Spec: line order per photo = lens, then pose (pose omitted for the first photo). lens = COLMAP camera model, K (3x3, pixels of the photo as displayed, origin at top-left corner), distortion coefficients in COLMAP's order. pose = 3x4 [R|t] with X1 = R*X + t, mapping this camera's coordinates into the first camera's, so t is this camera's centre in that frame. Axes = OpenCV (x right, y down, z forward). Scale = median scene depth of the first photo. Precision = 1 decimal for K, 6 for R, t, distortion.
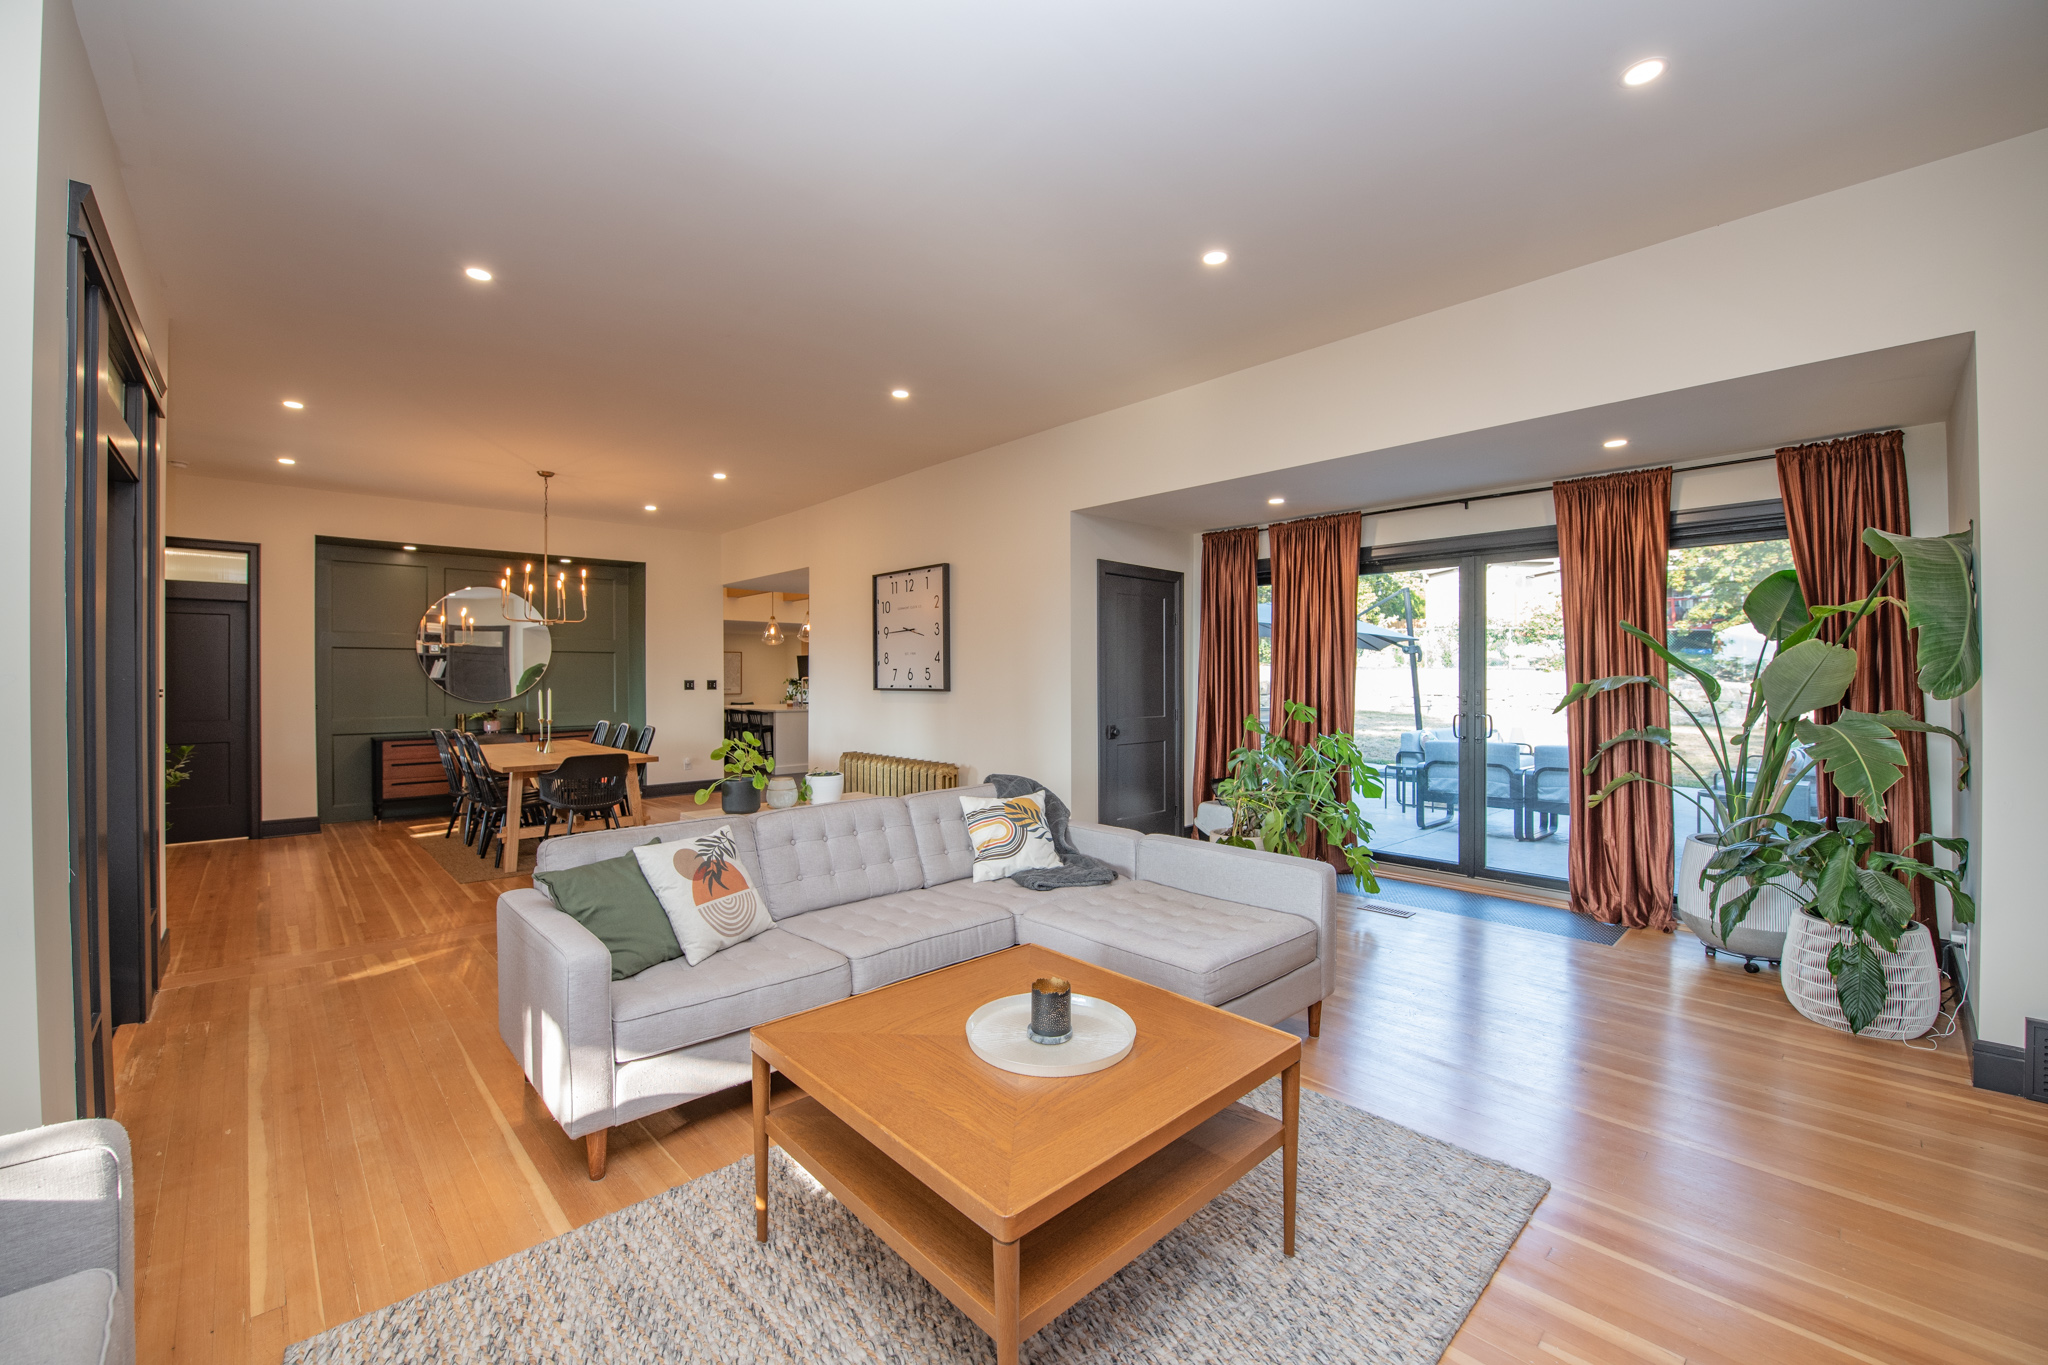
lens RADIAL K [[821.1, 0, 1022.6], [0, 821.1, 677.4], [0, 0, 1]] dist [-0.013637, -0.002482]
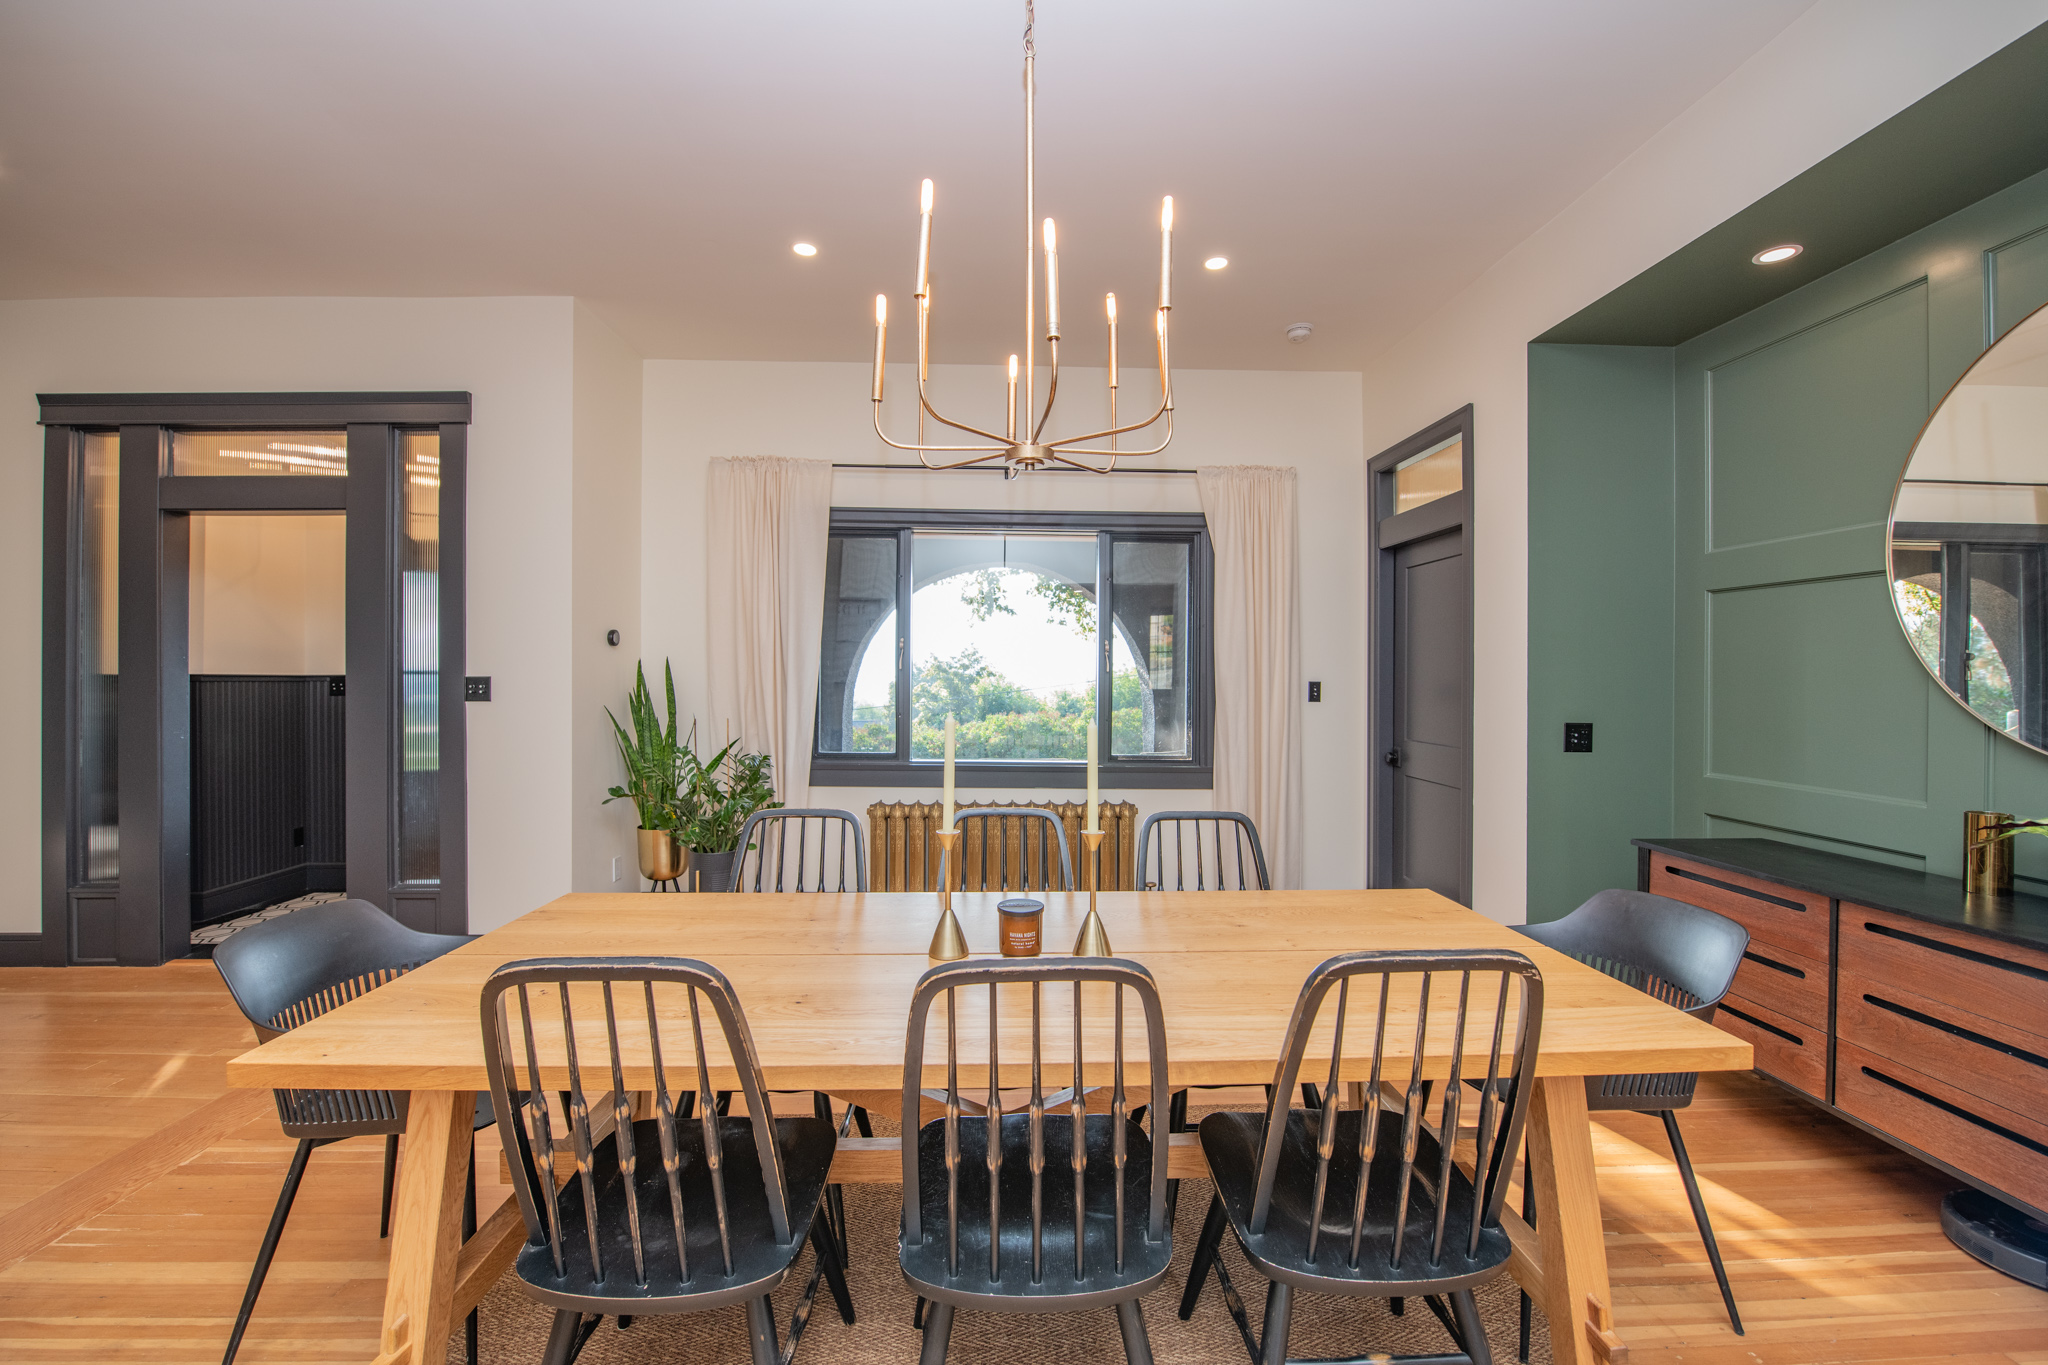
lens RADIAL K [[829.9, 0, 1020.3], [0, 829.9, 675.8], [0, 0, 1]] dist [-0.020180, -0.000074]
pose [[-0.652103, 0.004396, -0.758118, -0.370082], [0.003132, 0.999990, 0.003104, 0.001024], [0.758124, -0.000350, -0.652110, 1.125815]]
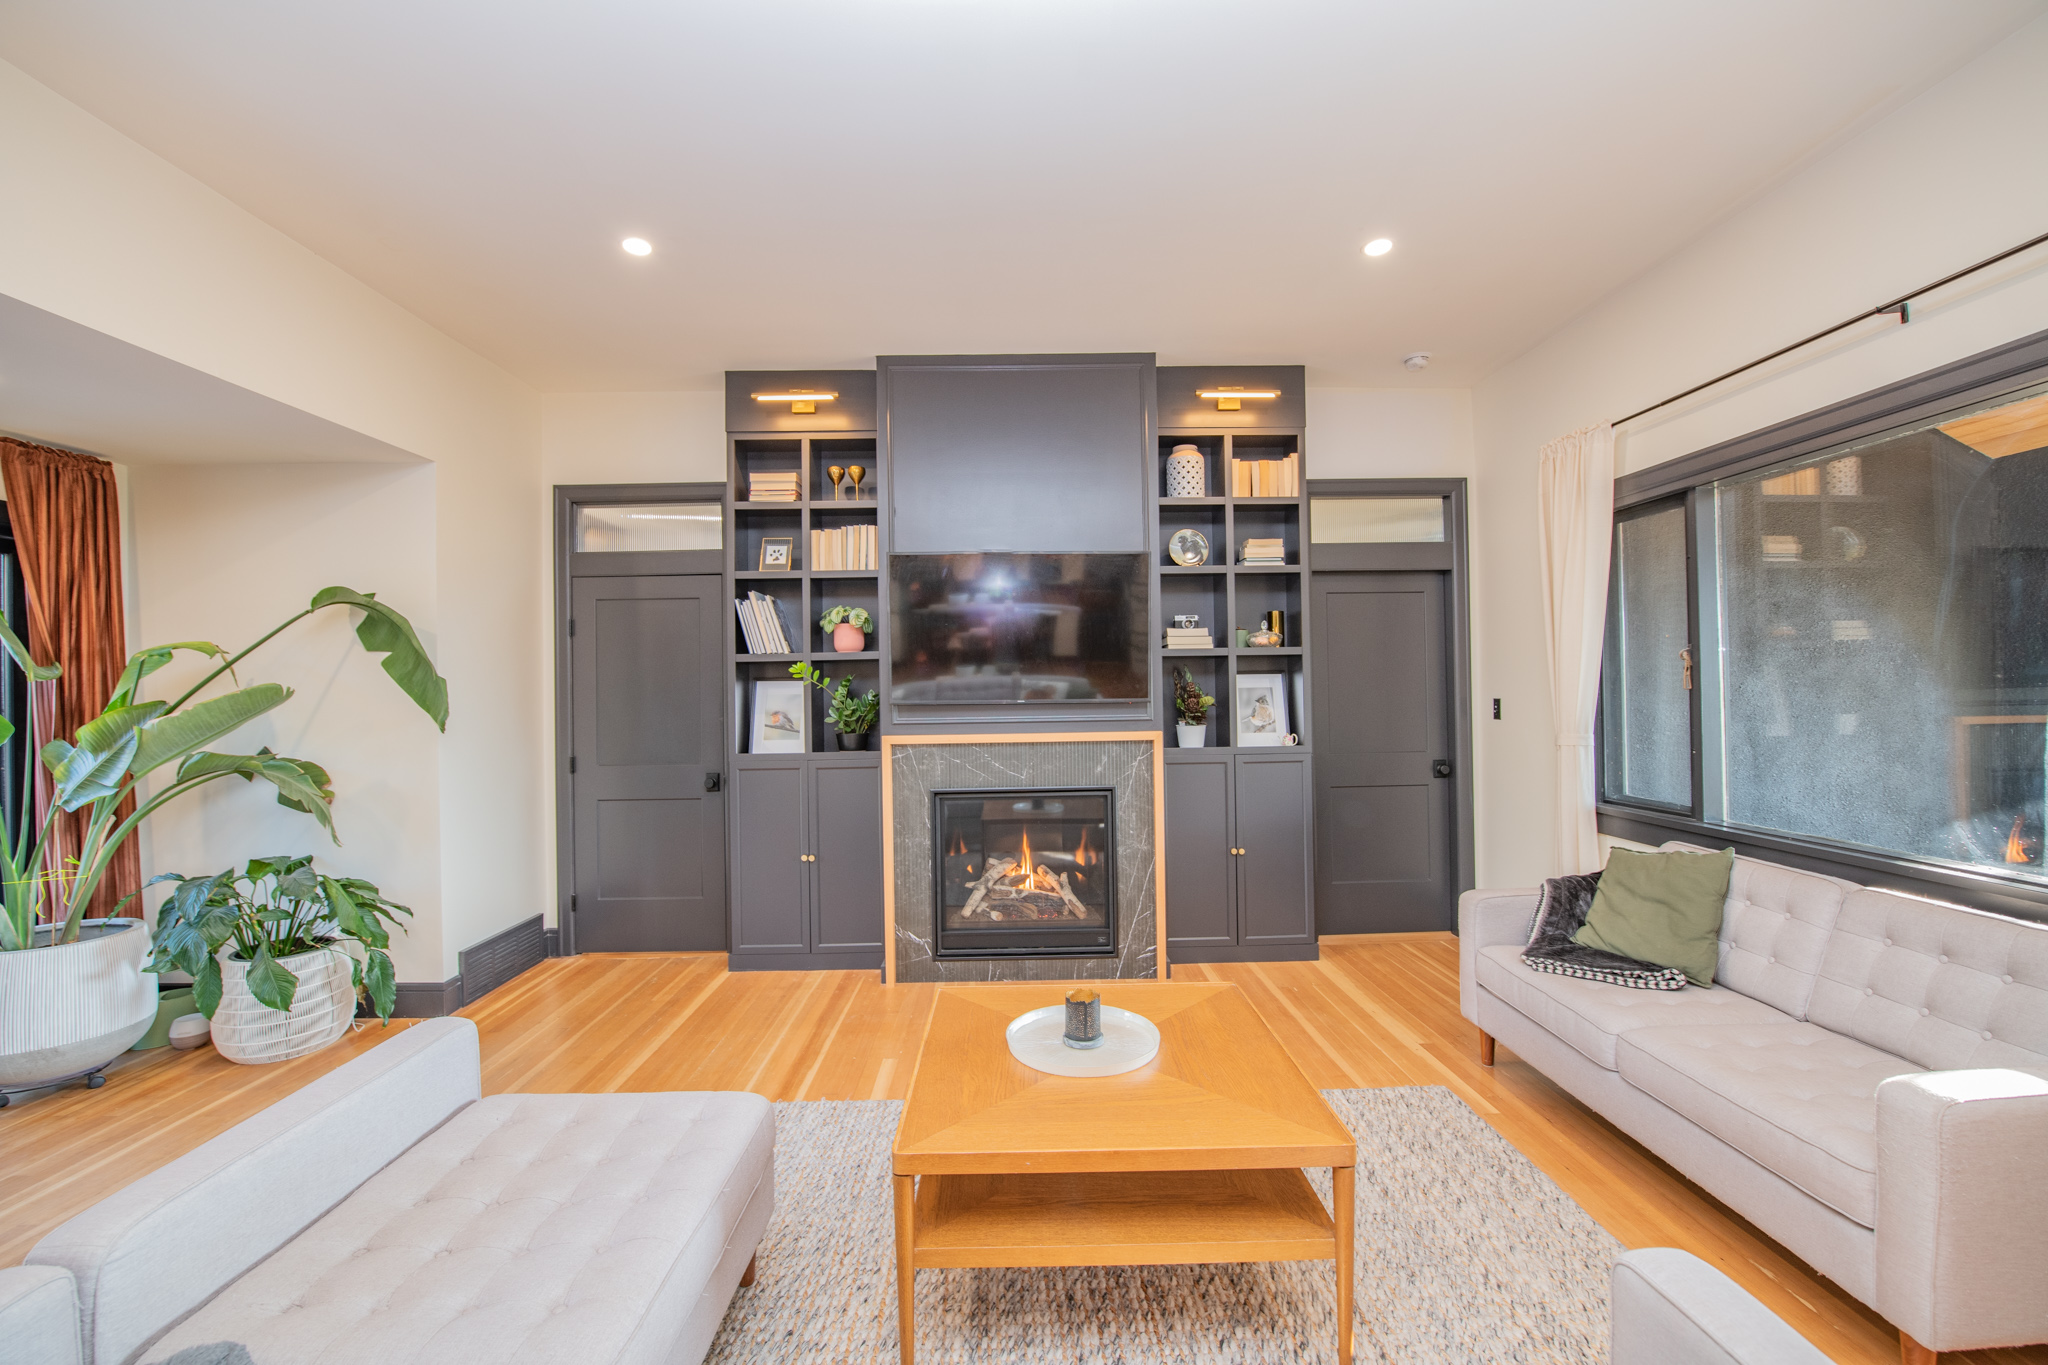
lens RADIAL K [[821.1, 0, 1022.6], [0, 821.1, 677.4], [0, 0, 1]] dist [-0.013637, -0.002482]
pose [[-0.739766, 0.022603, 0.672485, -0.177558], [0.017702, 0.999743, -0.014129, -0.010720], [-0.672631, 0.001452, -0.739976, 0.502674]]
